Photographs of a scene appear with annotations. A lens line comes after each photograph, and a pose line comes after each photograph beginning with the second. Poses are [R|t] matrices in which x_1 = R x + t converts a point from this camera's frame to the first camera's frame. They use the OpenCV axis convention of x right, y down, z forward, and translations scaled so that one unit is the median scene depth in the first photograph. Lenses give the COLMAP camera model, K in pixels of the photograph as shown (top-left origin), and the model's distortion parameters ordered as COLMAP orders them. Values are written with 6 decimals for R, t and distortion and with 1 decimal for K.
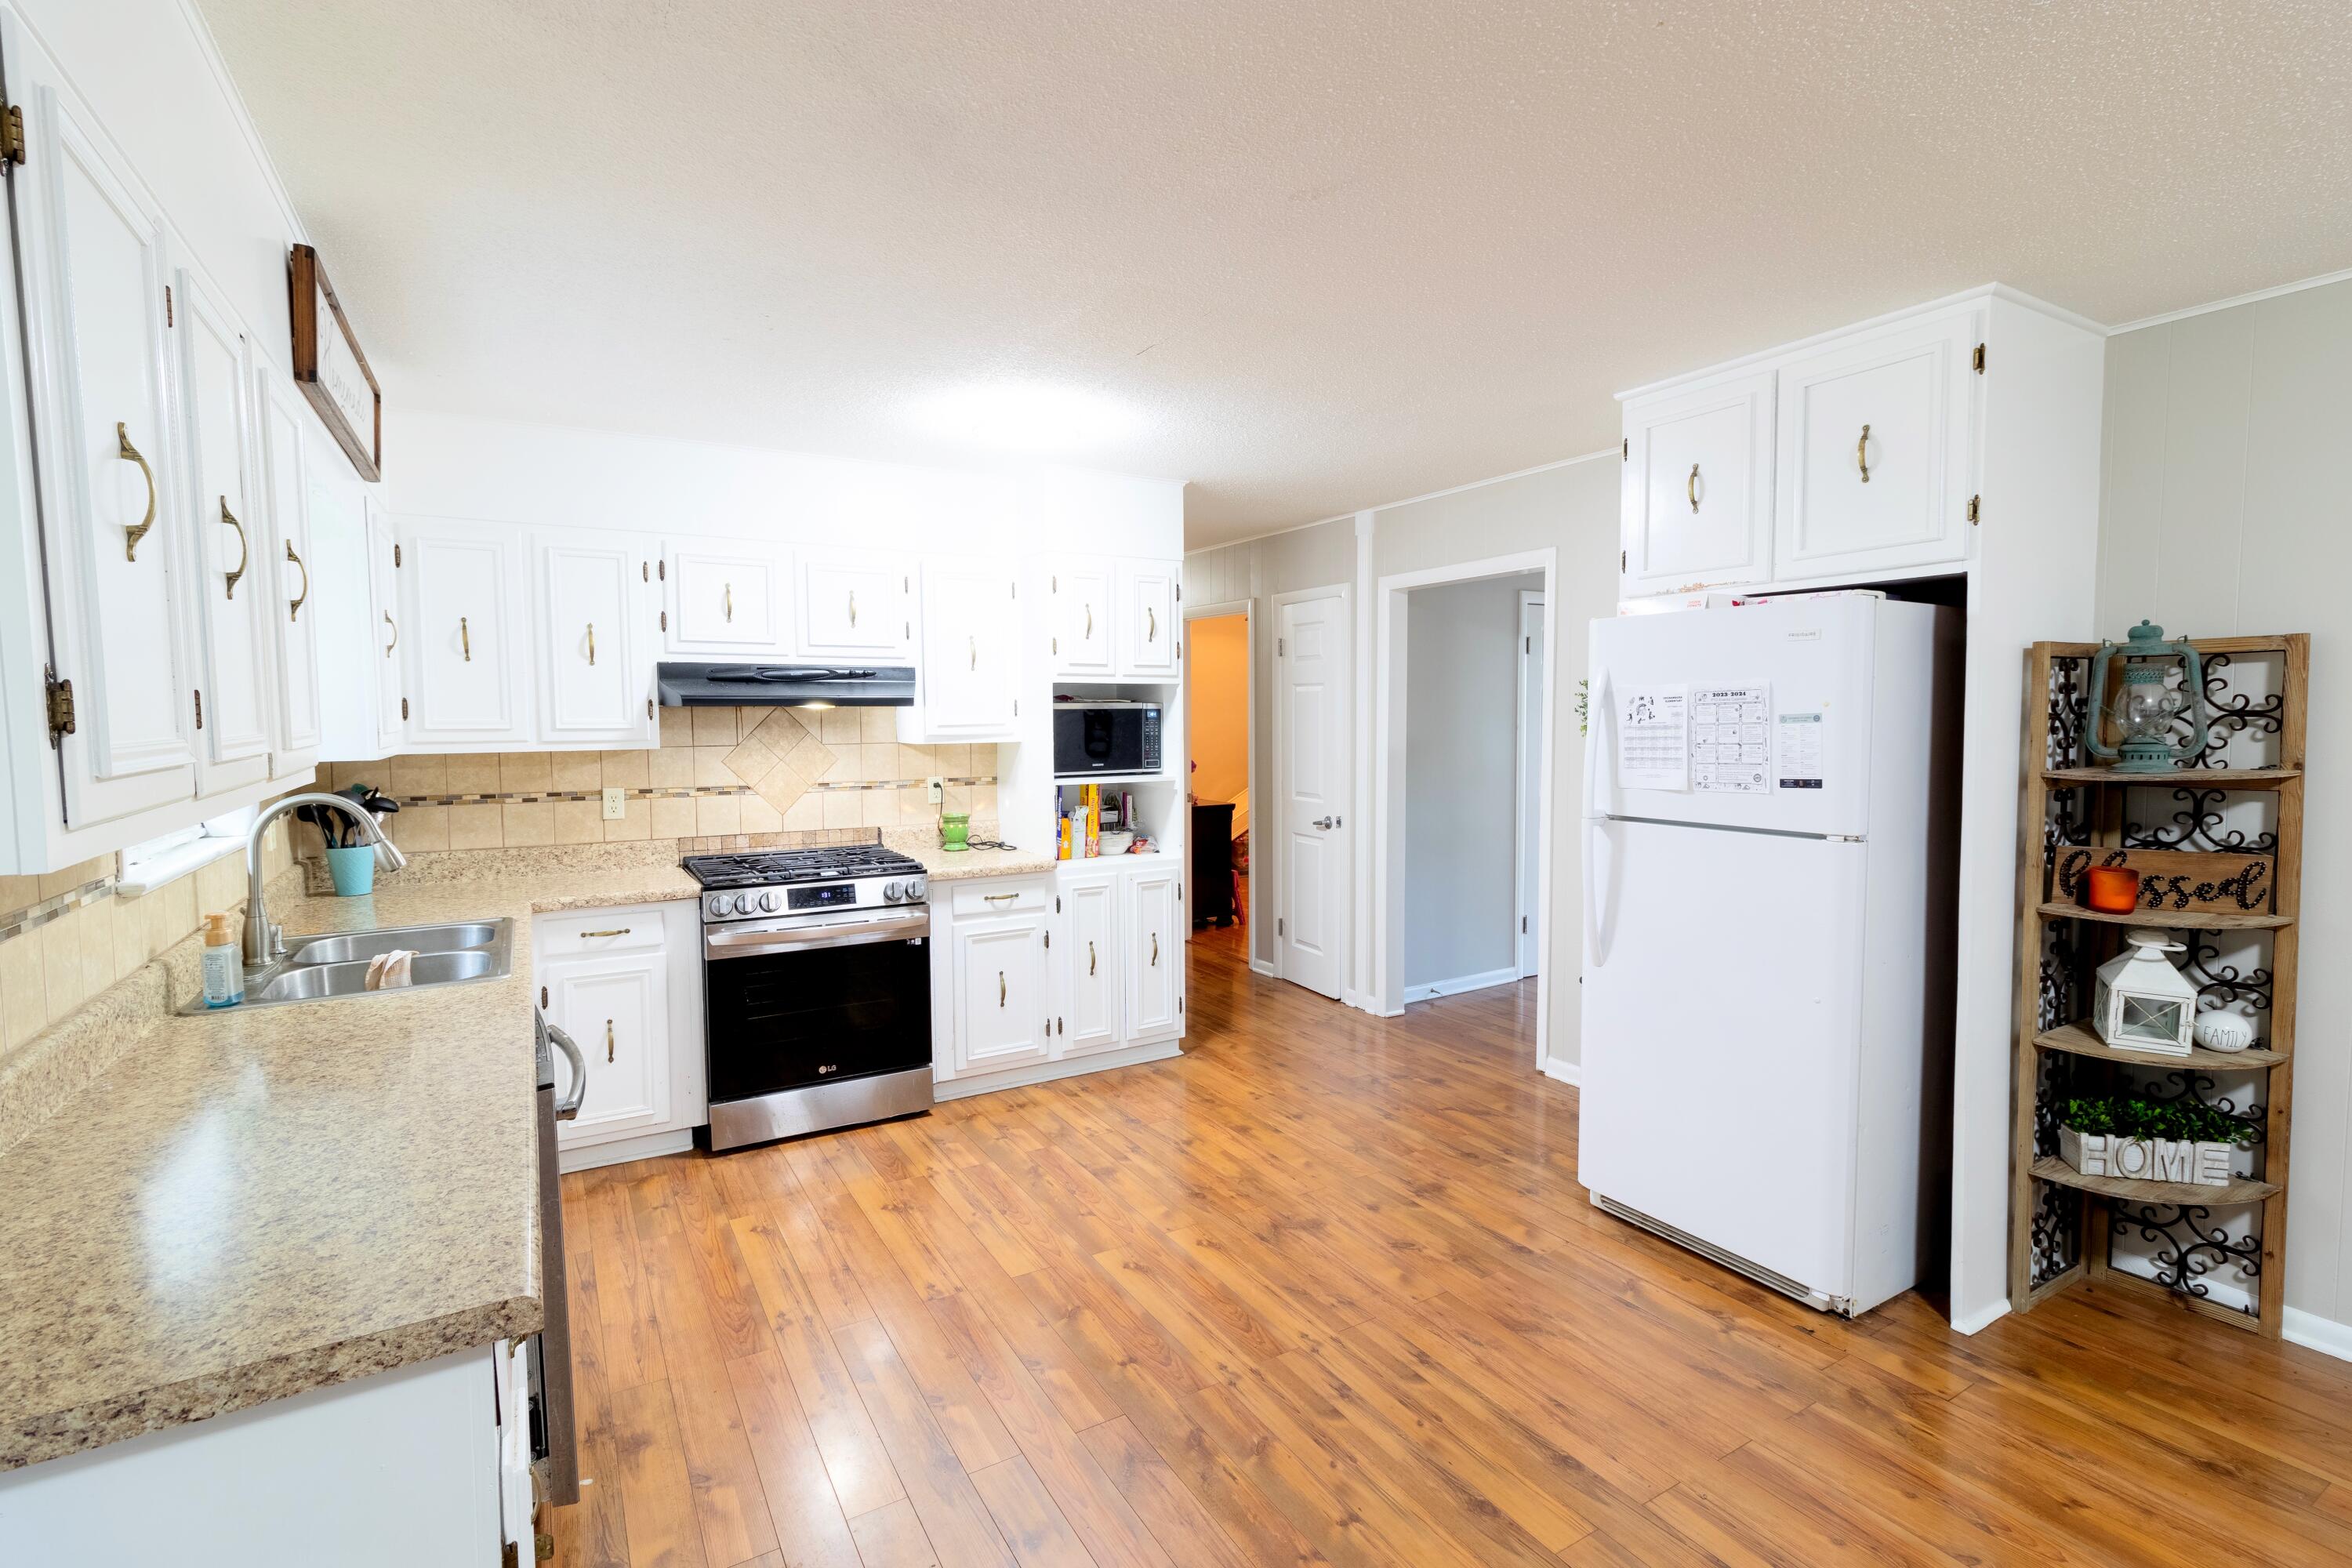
lens RADIAL K [[1091.3, 0, 1191.8], [0, 1091.3, 780.3], [0, 0, 1]] dist [0.001823, 0.001586]
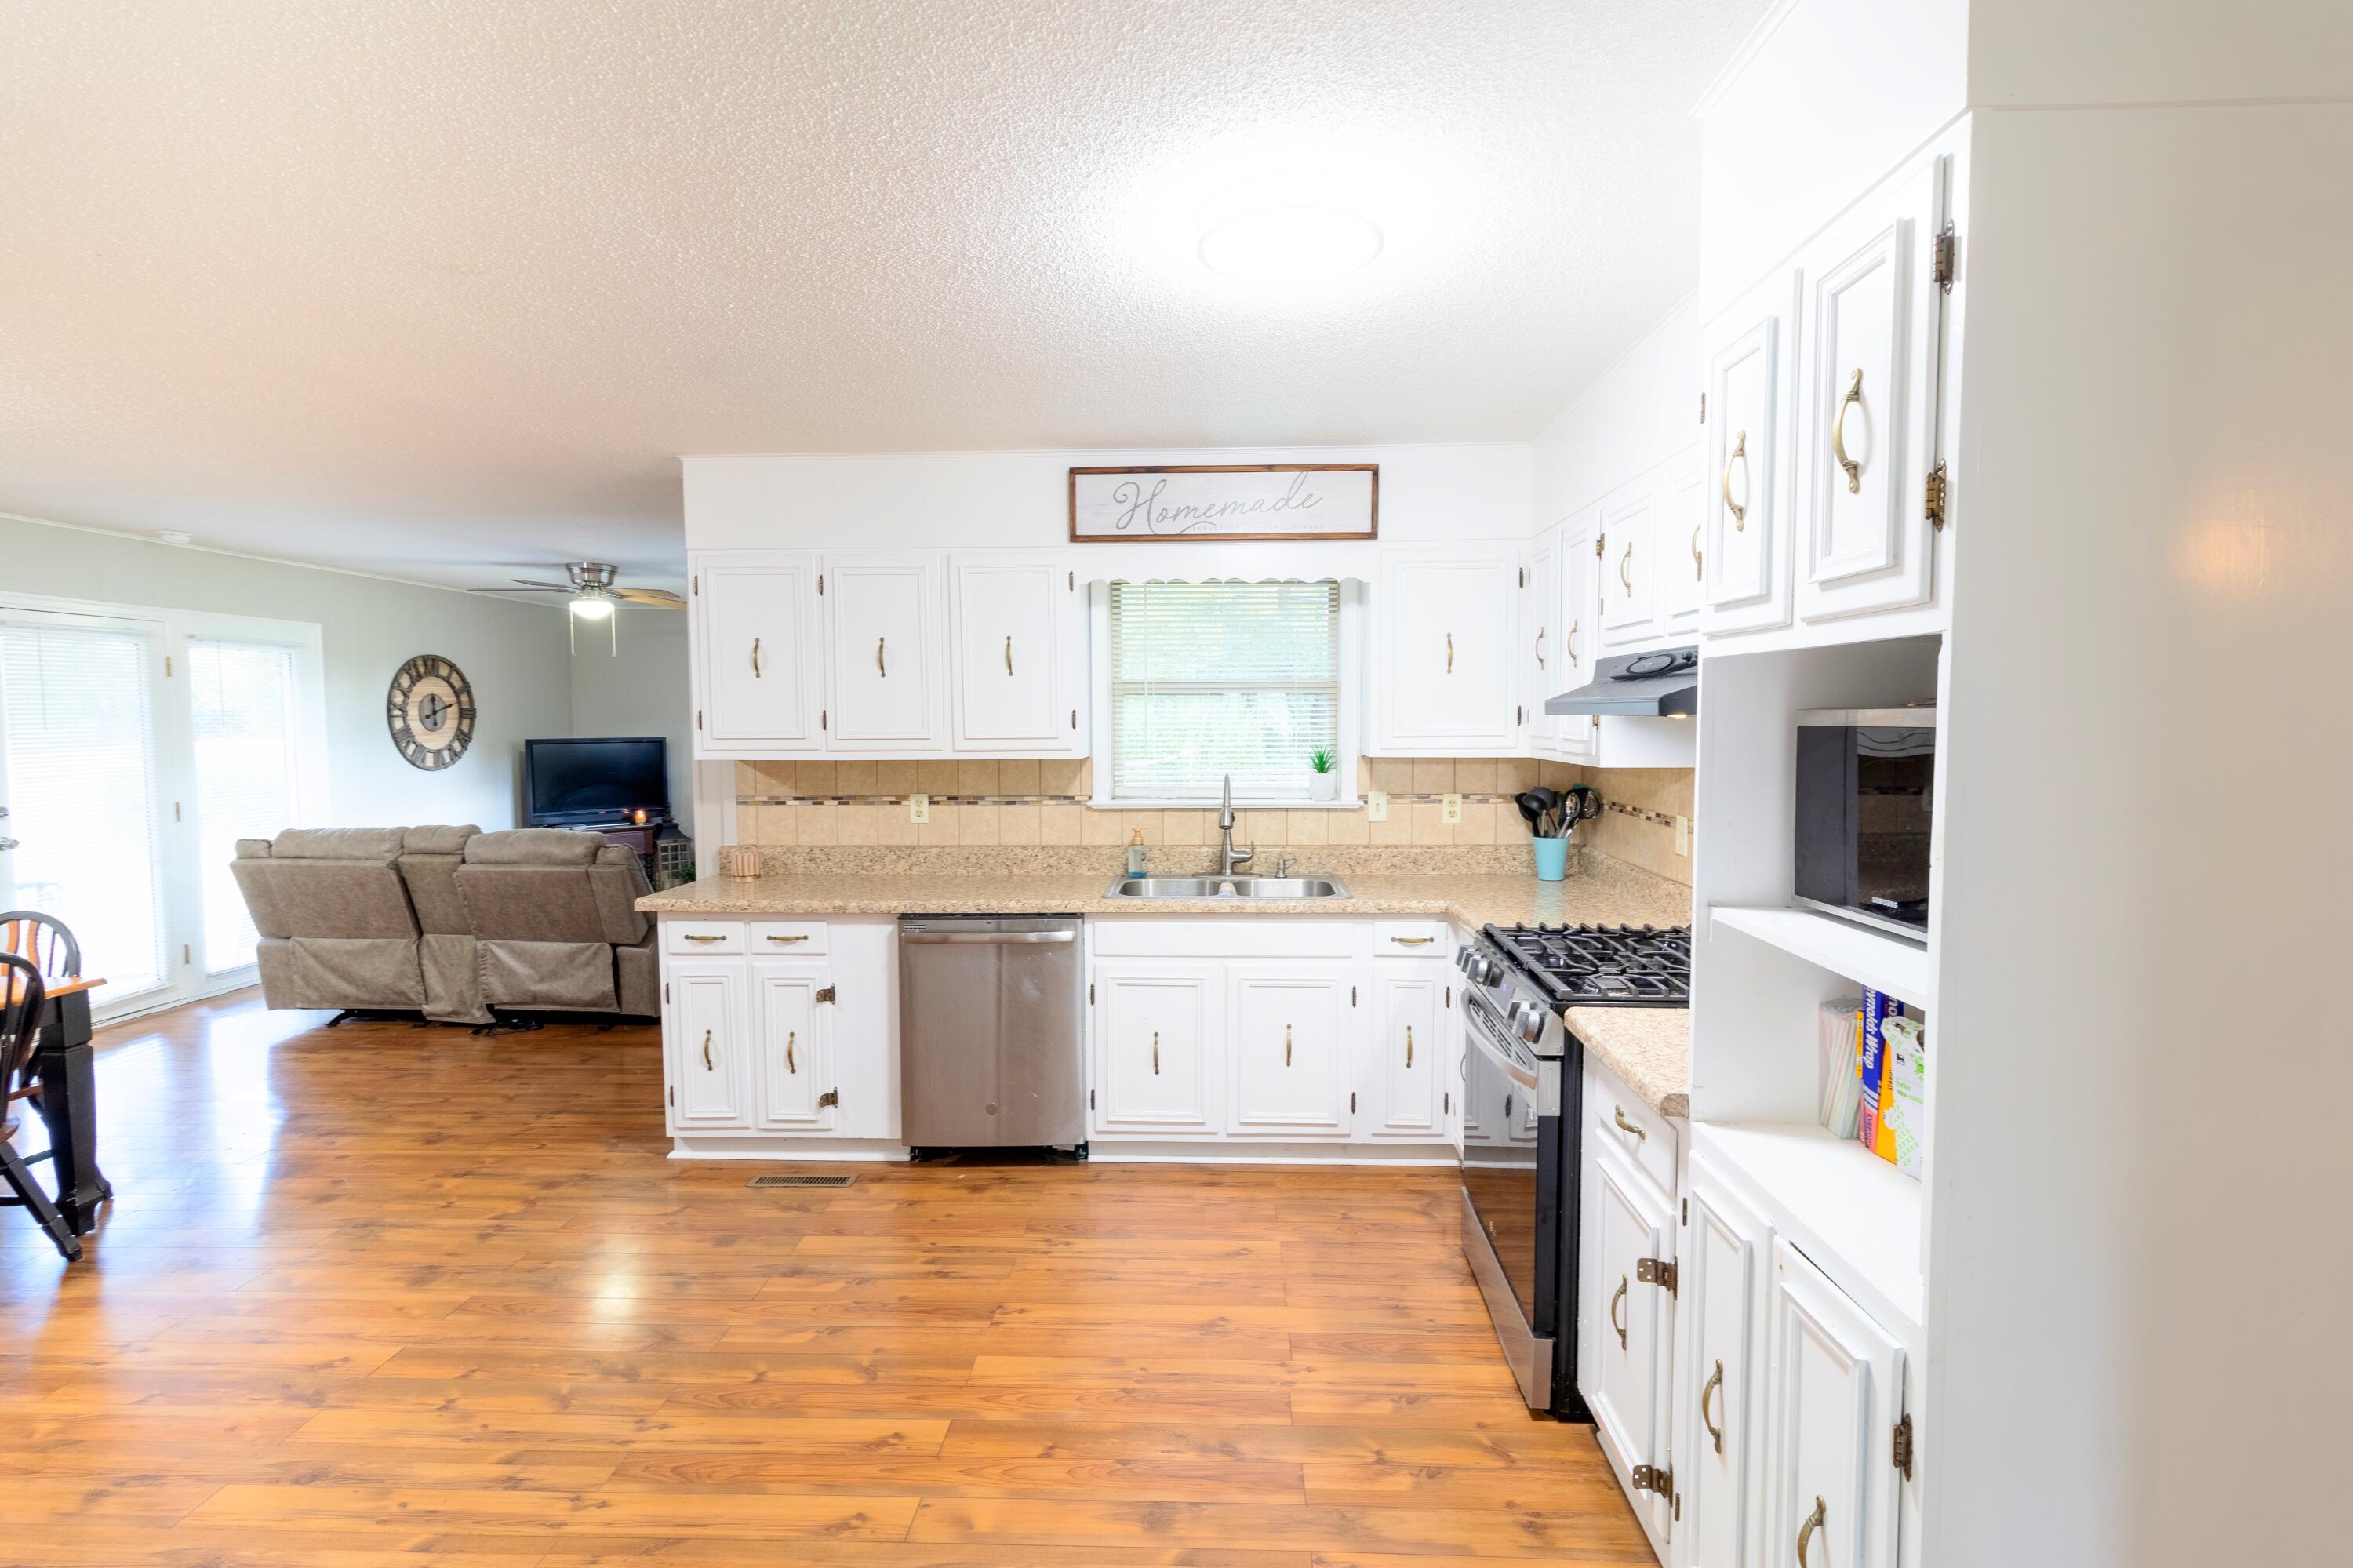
lens RADIAL K [[1091.8, 0, 1190.1], [0, 1091.8, 777.0], [0, 0, 1]] dist [0.001823, 0.001586]
pose [[-0.549463, 0.055029, -0.833704, 0.453410], [-0.047934, 0.994109, 0.097208, -0.112082], [0.834142, 0.093374, -0.543589, 1.560082]]
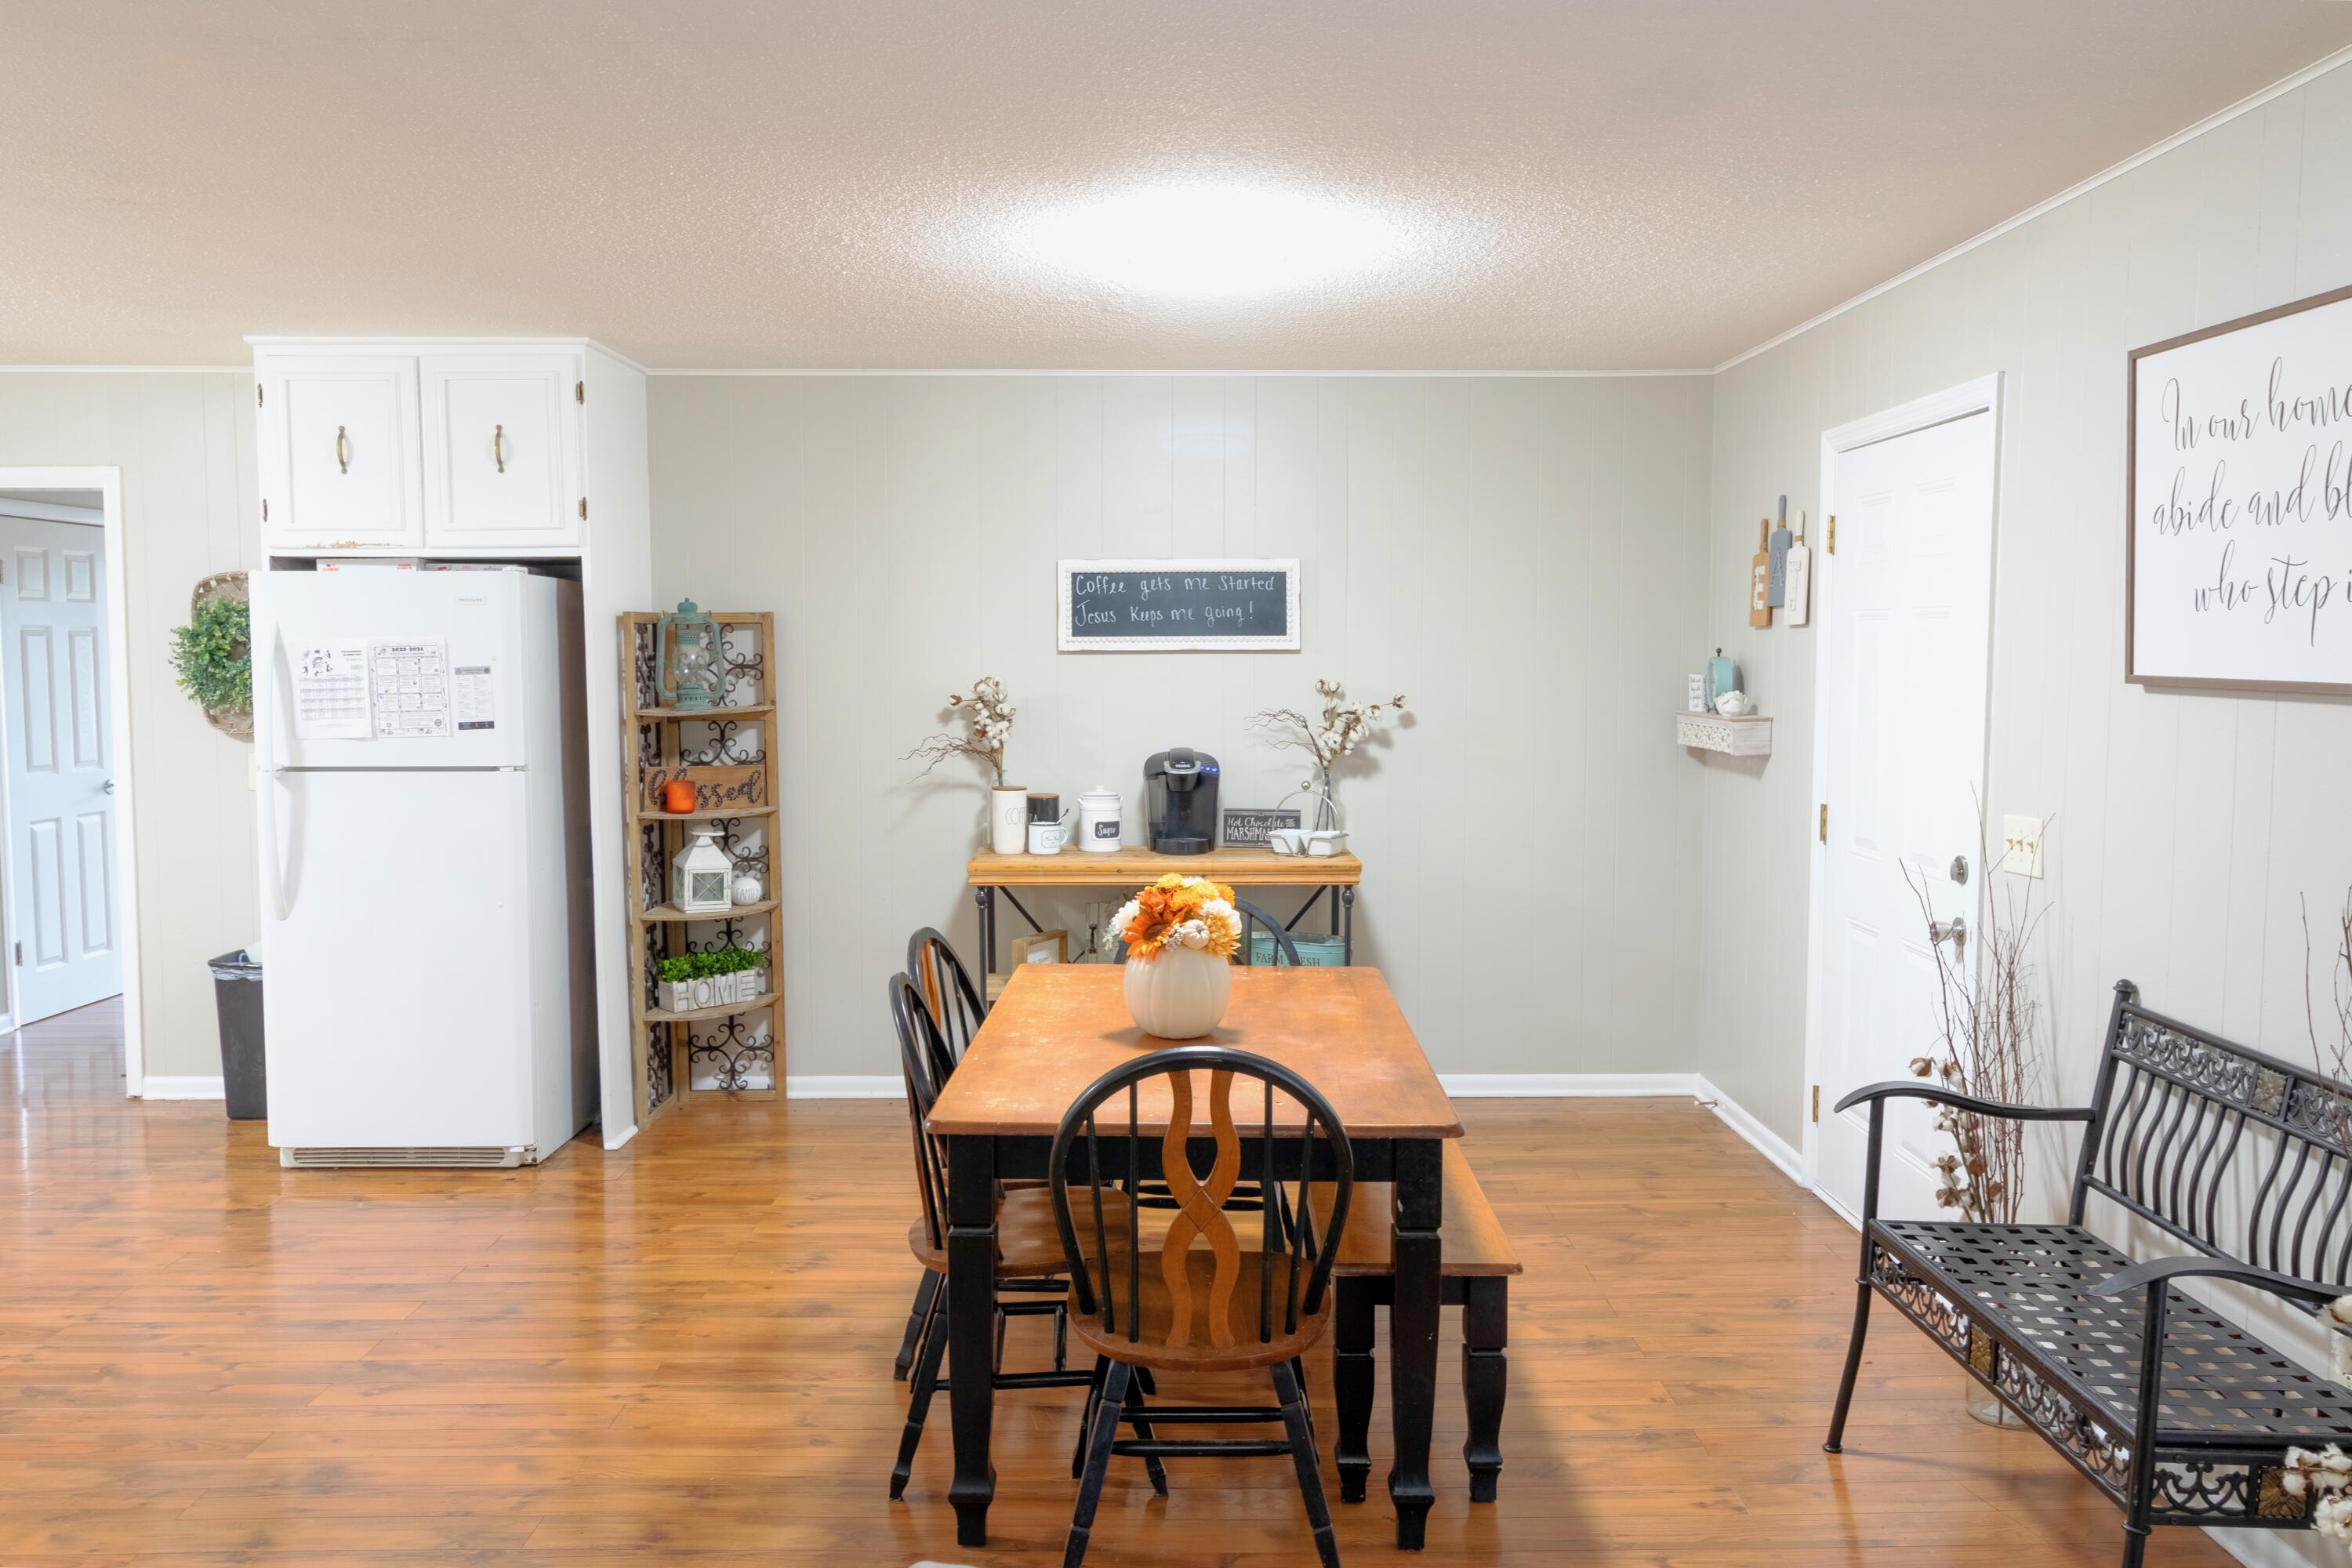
lens RADIAL K [[1774.9, 0, 1192.2], [0, 1774.9, 778.9], [0, 0, 1]] dist [-0.003594, 0.013095]
pose [[0.508893, -0.054397, 0.859110, -0.630698], [0.051383, 0.998141, 0.032764, 0.033864], [-0.859295, 0.027471, 0.510742, -0.581876]]
